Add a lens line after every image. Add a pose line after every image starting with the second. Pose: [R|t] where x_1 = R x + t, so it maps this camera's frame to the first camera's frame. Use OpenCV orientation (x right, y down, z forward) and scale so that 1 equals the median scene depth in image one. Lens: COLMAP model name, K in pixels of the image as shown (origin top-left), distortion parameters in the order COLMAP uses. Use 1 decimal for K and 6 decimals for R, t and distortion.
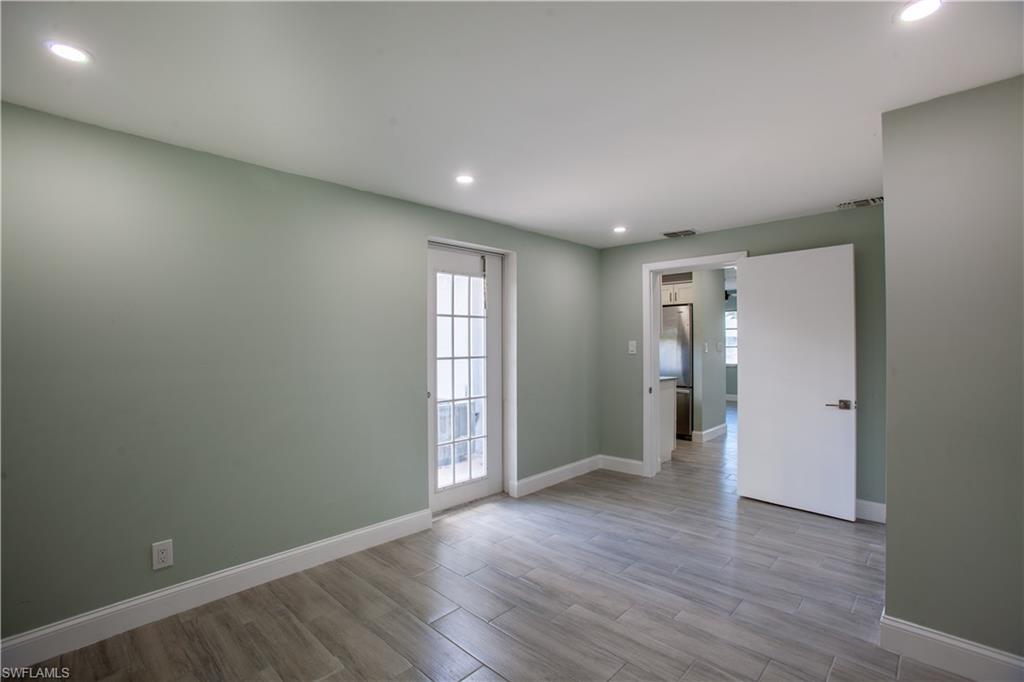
lens RADIAL K [[470.5, 0, 503.8], [0, 470.5, 339.3], [0, 0, 1]] dist [-0.078483, 0.031453]
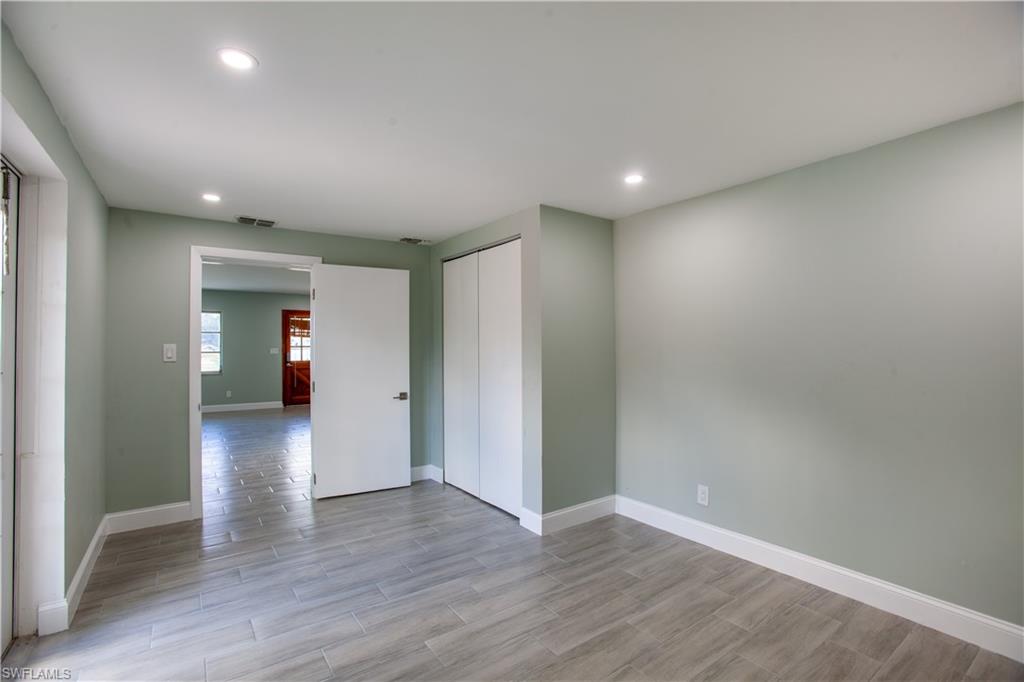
lens RADIAL K [[470.5, 0, 503.8], [0, 470.5, 339.3], [0, 0, 1]] dist [-0.078483, 0.031453]
pose [[0.174503, 0.020617, 0.984441, -0.485796], [-0.006858, 0.999782, -0.019723, 0.009279], [-0.984633, -0.003309, 0.174606, 0.490633]]
